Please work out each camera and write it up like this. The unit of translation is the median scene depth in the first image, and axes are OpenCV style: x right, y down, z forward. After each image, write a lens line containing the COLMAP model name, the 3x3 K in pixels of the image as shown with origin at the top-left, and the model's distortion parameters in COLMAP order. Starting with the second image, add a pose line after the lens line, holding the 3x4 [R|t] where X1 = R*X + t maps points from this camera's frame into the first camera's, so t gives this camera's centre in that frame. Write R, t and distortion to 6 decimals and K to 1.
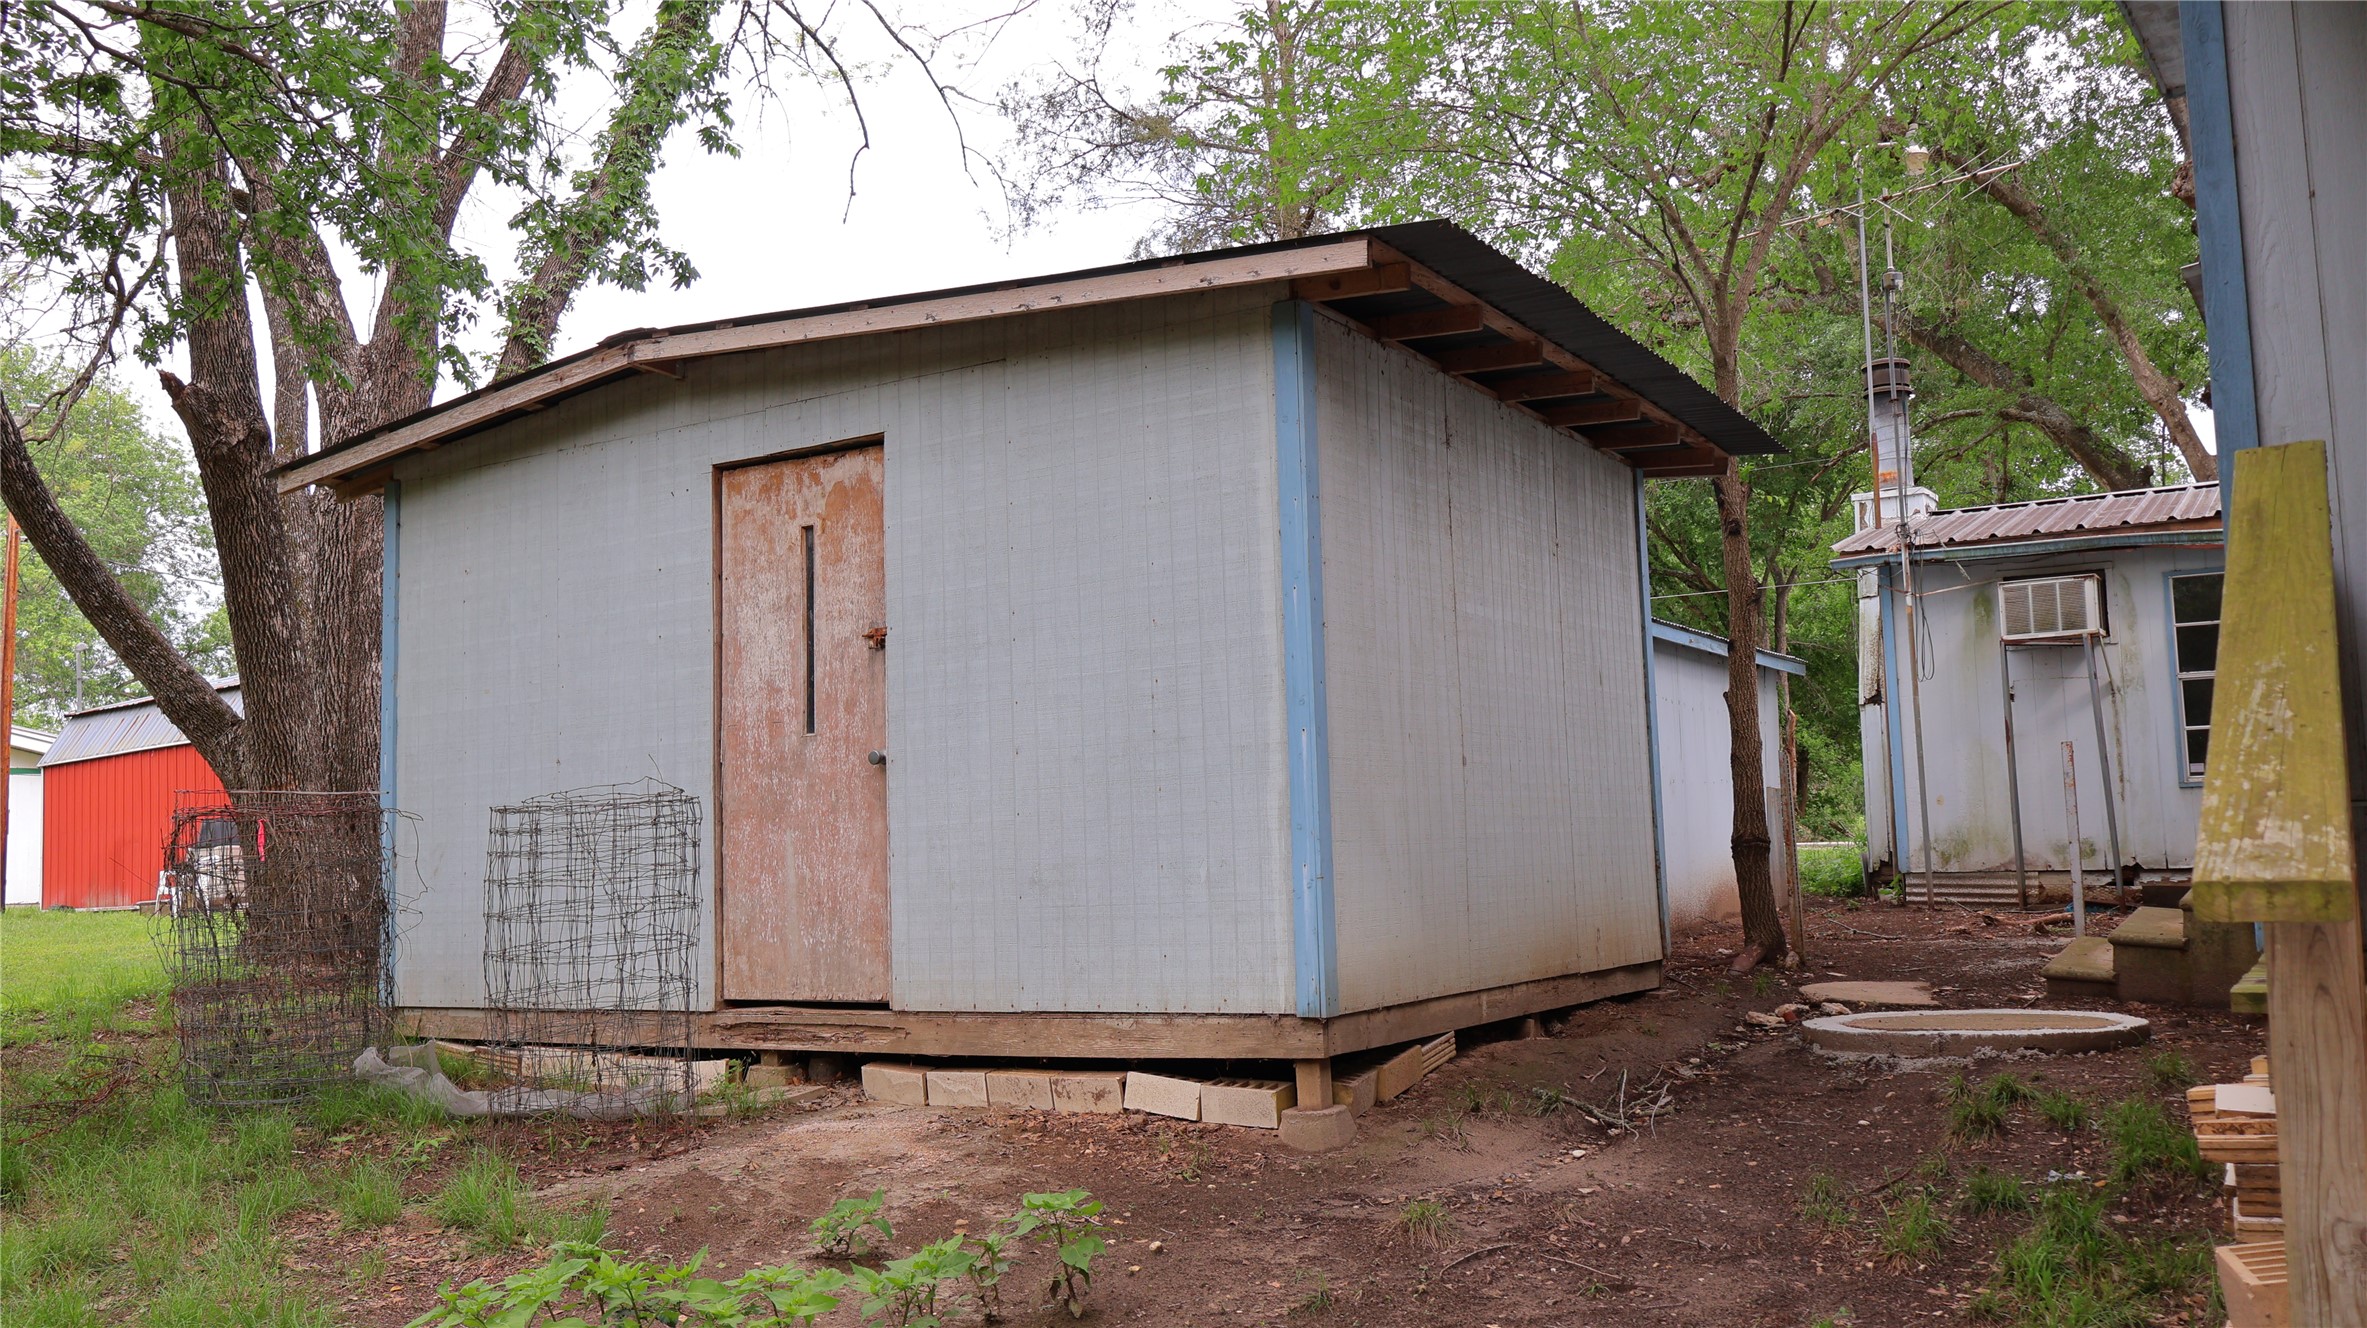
lens RADIAL K [[2019.0, 0, 1183.5], [0, 2019.0, 664.0], [0, 0, 1]] dist [-0.000496, 0.008671]
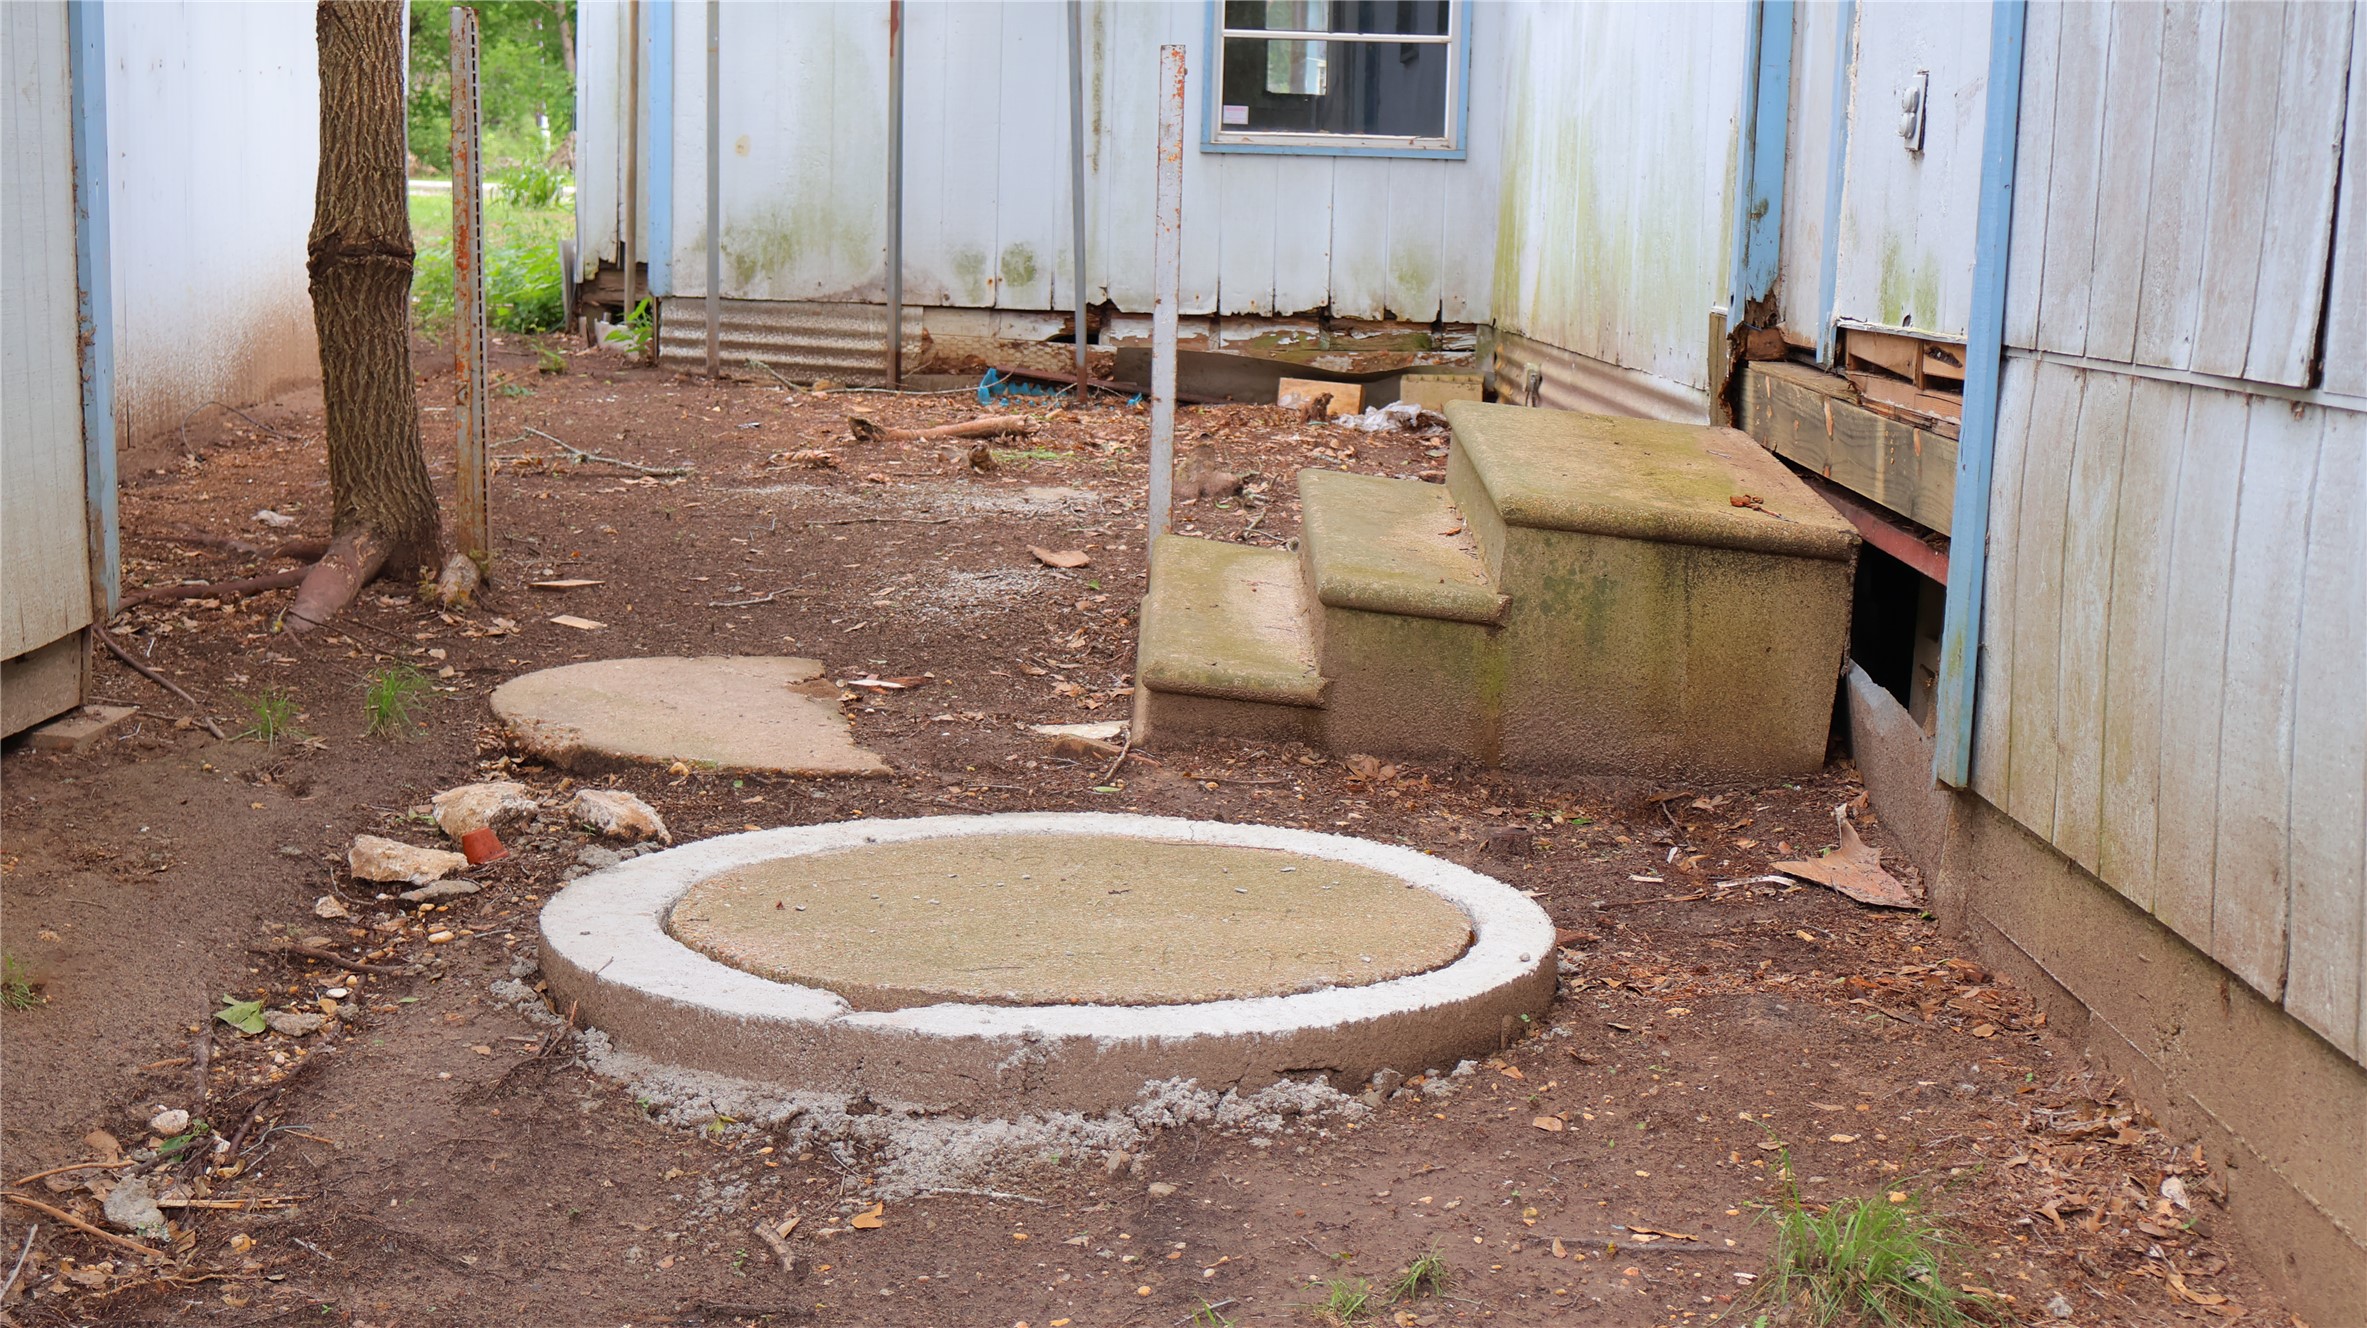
lens RADIAL K [[3251.2, 0, 1183.5], [0, 3251.2, 664.0], [0, 0, 1]] dist [0.003483, 0.069976]
pose [[0.859133, -0.019363, 0.511386, 0.105499], [-0.104008, 0.971822, 0.211531, 0.020142], [-0.501071, -0.234921, 0.832910, 0.415856]]
